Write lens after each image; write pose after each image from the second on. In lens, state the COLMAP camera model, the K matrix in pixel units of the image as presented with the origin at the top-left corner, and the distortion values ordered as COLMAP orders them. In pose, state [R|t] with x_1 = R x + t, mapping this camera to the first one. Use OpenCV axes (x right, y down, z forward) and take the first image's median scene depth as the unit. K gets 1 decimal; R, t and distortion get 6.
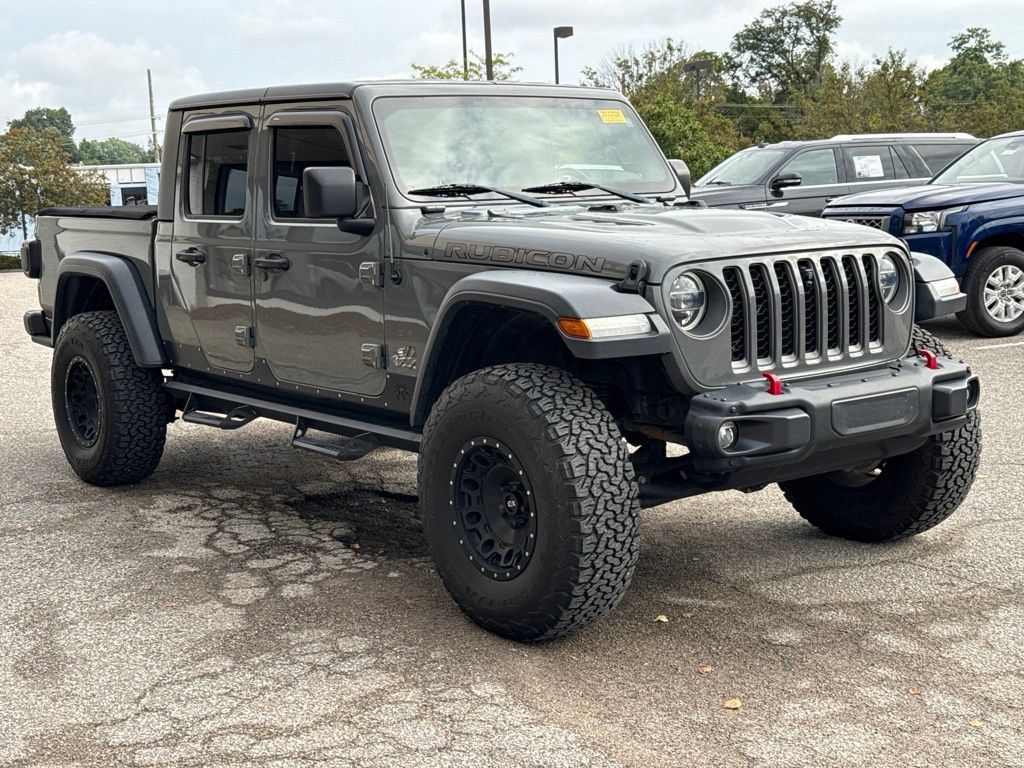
lens RADIAL K [[1424.1, 0, 496.1], [0, 1424.1, 385.2], [0, 0, 1]] dist [0.186355, -0.392588]
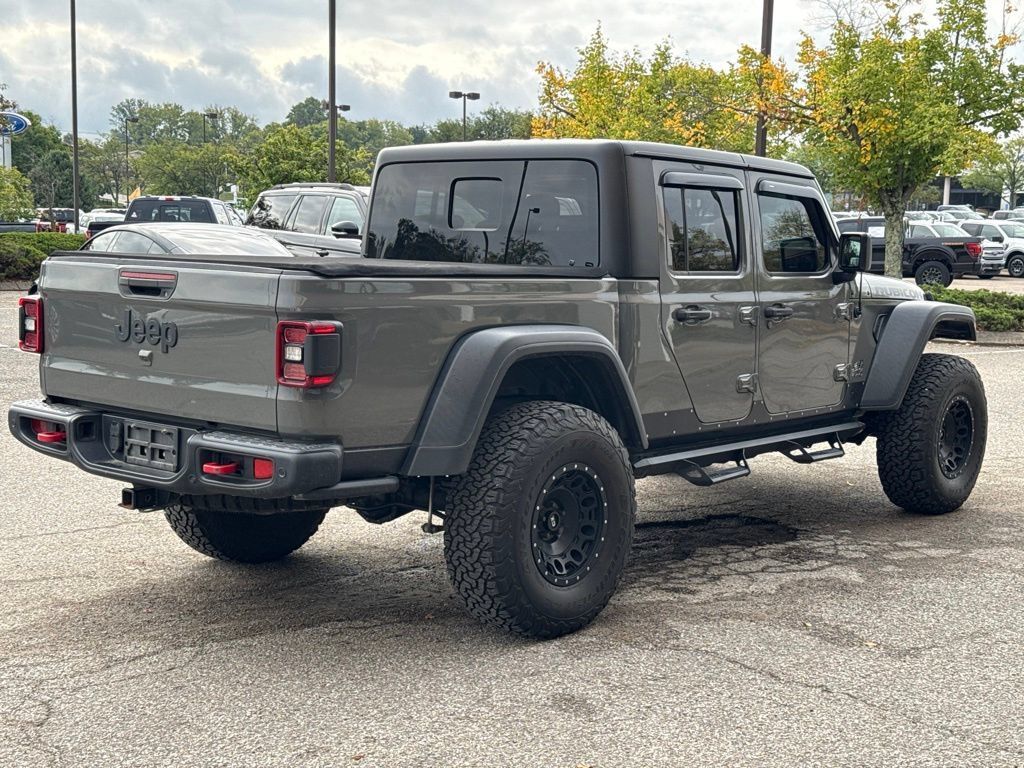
lens RADIAL K [[1424.8, 0, 512.0], [0, 1424.8, 384.0], [0, 0, 1]] dist [0.190897, -0.379273]
pose [[-0.213284, -0.076942, 0.973956, -1.379651], [0.122161, 0.986970, 0.104722, -0.195434], [-0.969323, 0.141315, -0.201106, 1.625372]]
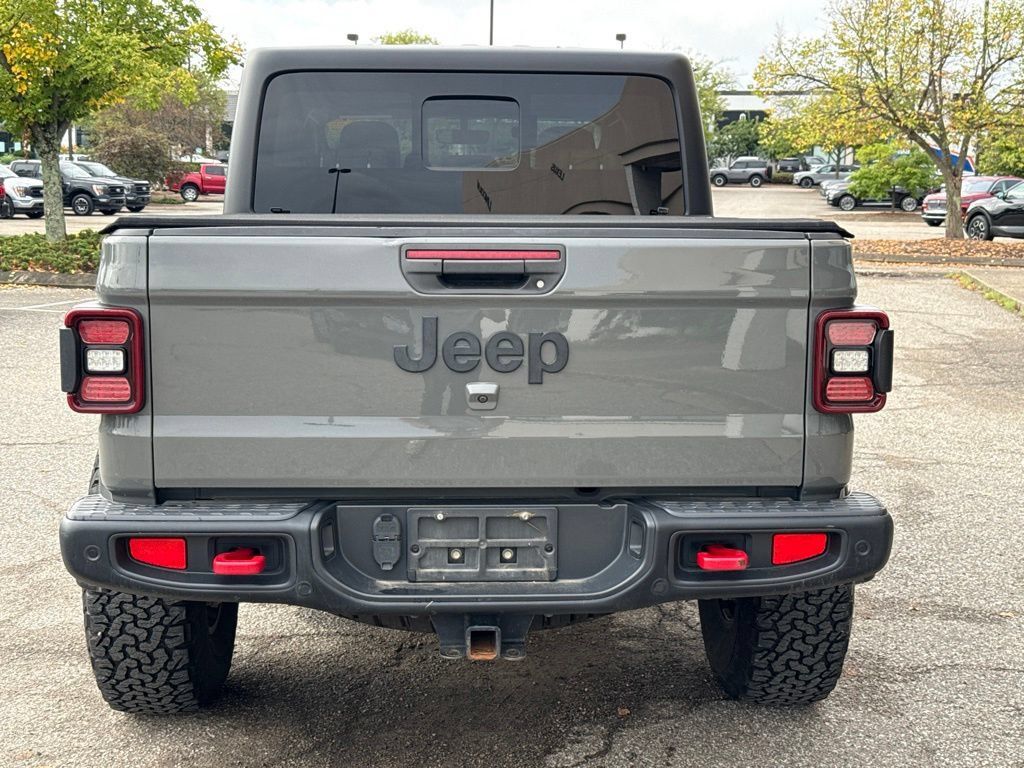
lens RADIAL K [[1424.8, 0, 512.0], [0, 1424.8, 384.0], [0, 0, 1]] dist [0.190897, -0.379273]
pose [[-0.823139, -0.050798, 0.565563, -0.707861], [0.099187, 0.967816, 0.231288, -0.273739], [-0.559110, 0.246478, -0.791609, 2.099479]]
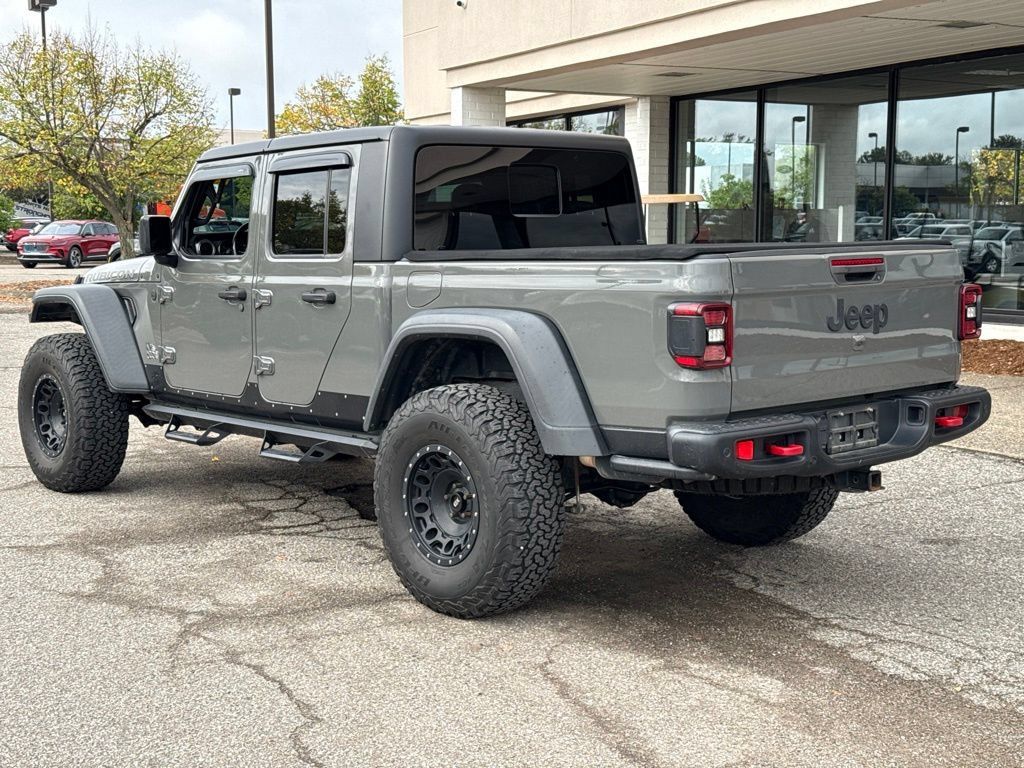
lens RADIAL K [[1424.8, 0, 512.0], [0, 1424.8, 384.0], [0, 0, 1]] dist [0.190897, -0.379273]
pose [[-0.995780, 0.050389, -0.076701, -0.071853], [0.029827, 0.968105, 0.248761, -0.366071], [0.086790, 0.245424, -0.965523, 2.603292]]
